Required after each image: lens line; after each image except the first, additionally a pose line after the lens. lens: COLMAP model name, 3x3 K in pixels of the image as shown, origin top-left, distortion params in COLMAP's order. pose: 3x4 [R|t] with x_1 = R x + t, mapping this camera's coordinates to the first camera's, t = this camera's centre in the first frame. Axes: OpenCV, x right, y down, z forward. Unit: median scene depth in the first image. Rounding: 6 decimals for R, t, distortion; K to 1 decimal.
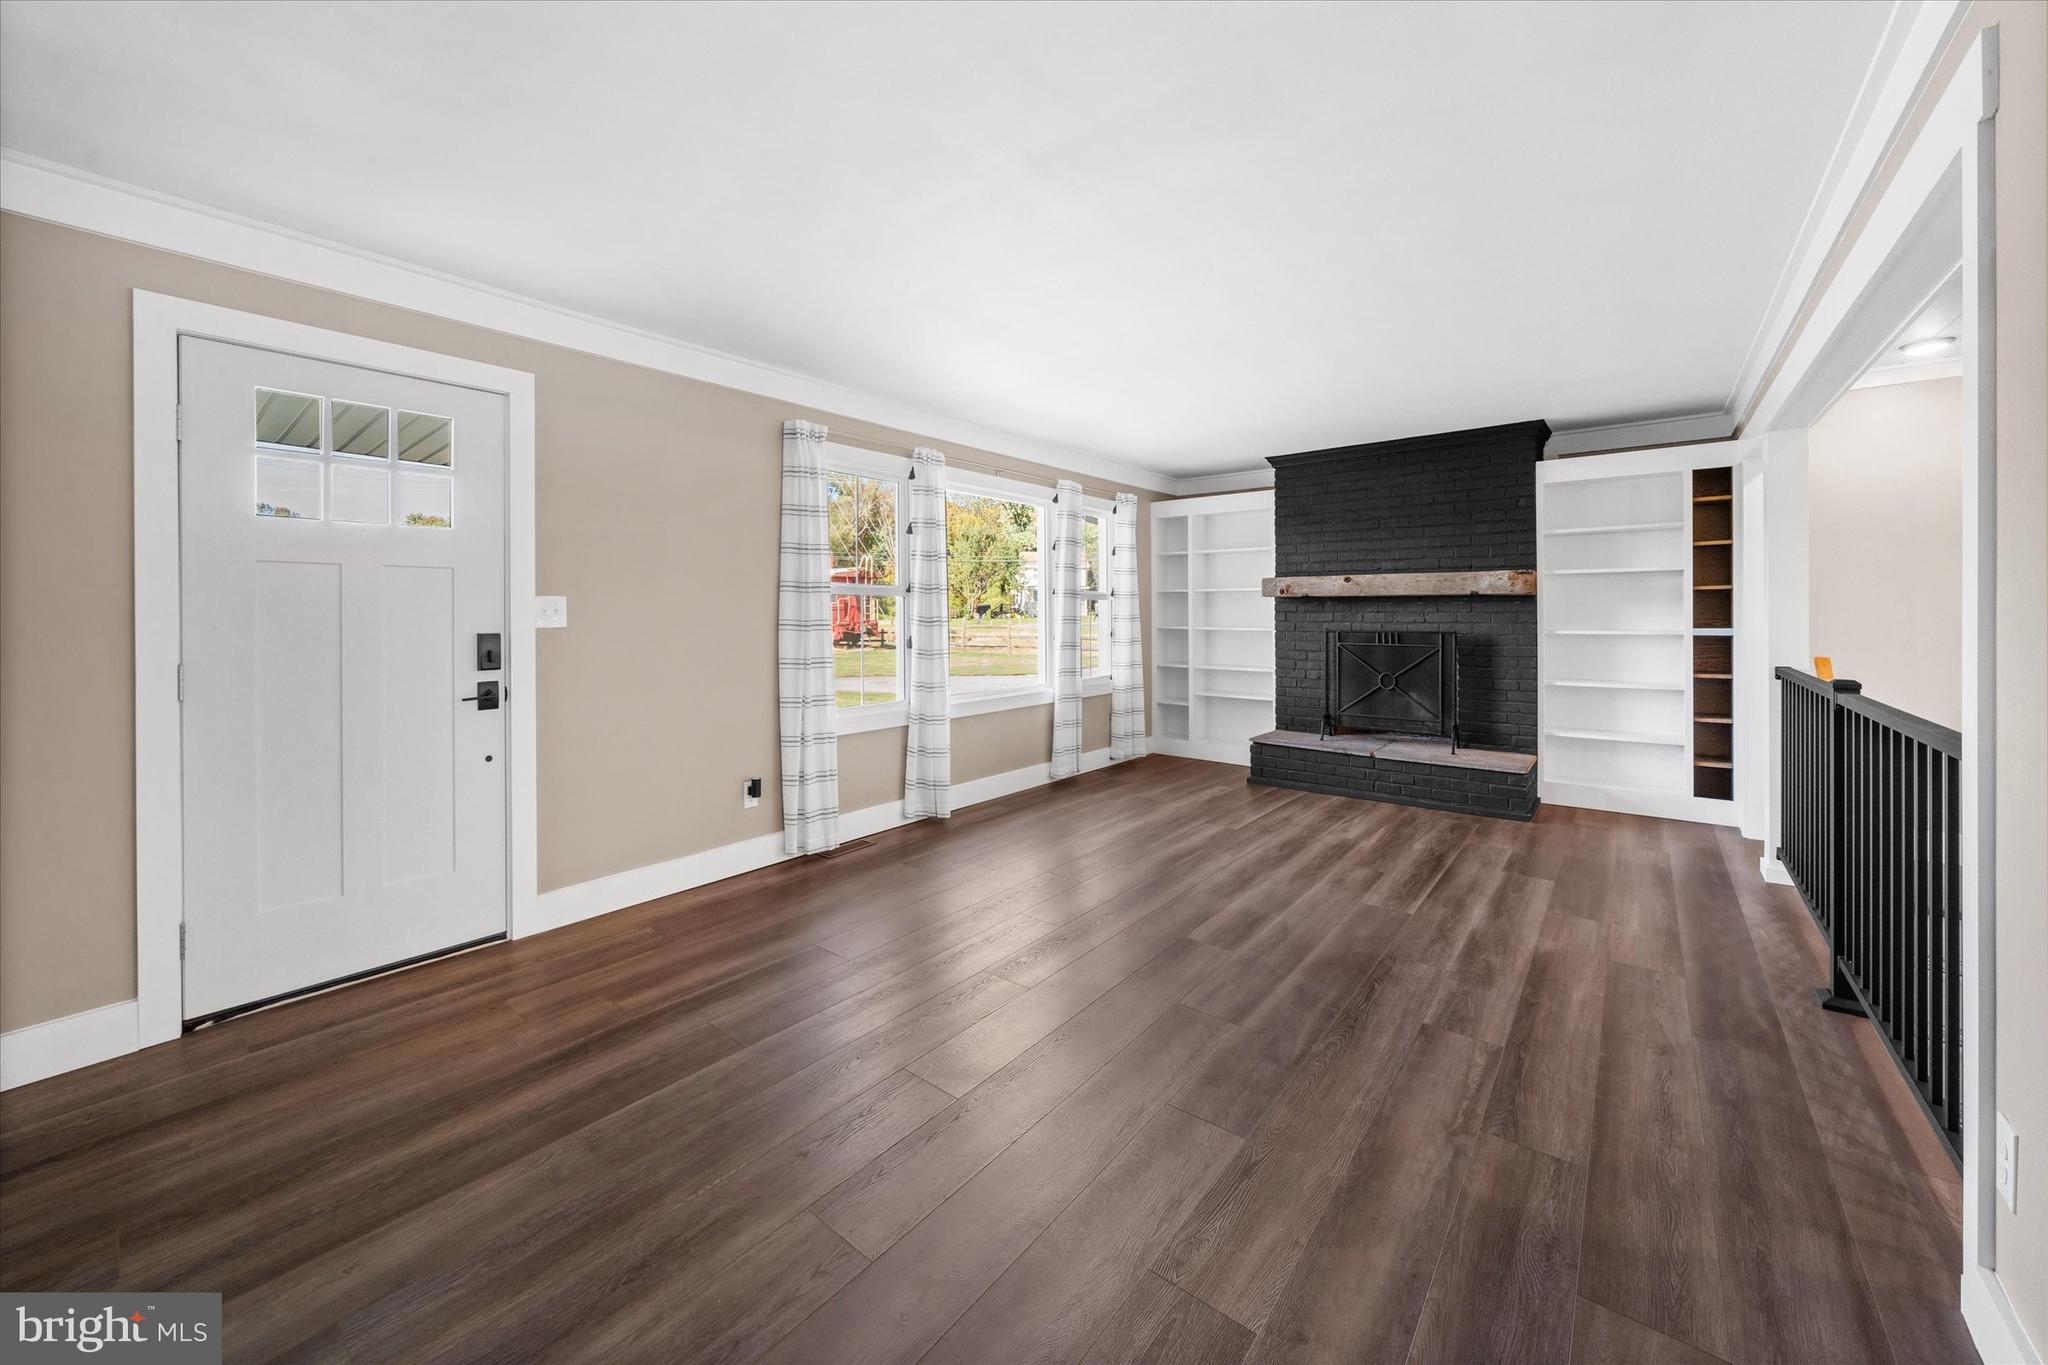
lens RADIAL K [[791.0, 0, 1042.7], [0, 791.0, 616.5], [0, 0, 1]] dist [-0.004929, 0.000319]
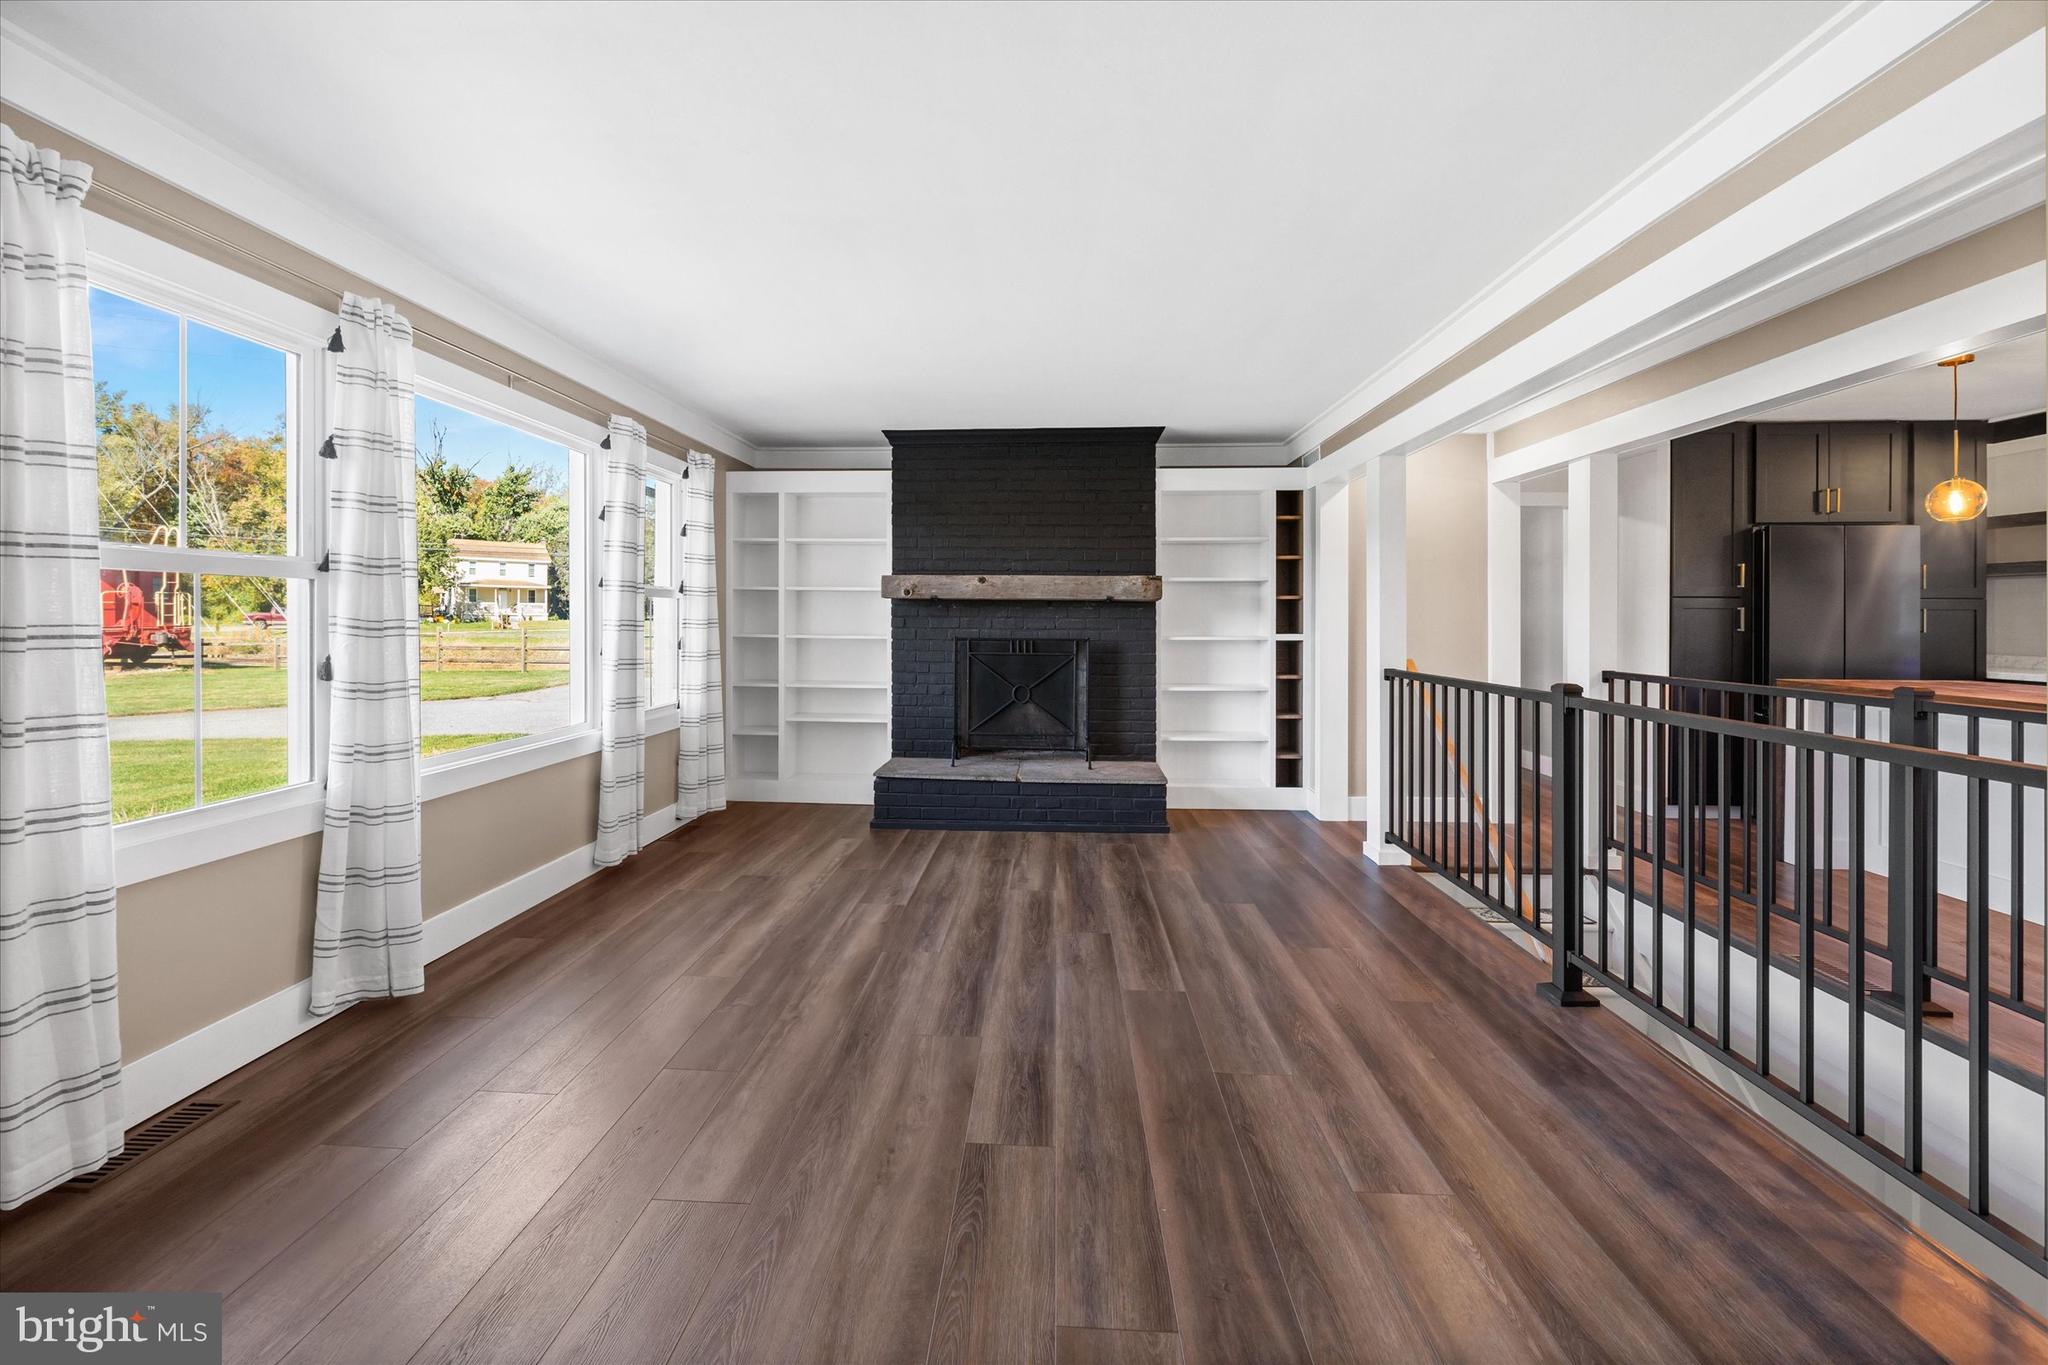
lens RADIAL K [[791.0, 0, 1044.1], [0, 791.0, 617.6], [0, 0, 1]] dist [-0.004929, 0.000319]
pose [[0.811645, 0.007343, 0.584104, -0.083158], [-0.003746, 0.999966, -0.007367, 0.001378], [-0.584138, 0.003791, 0.811645, 0.293176]]
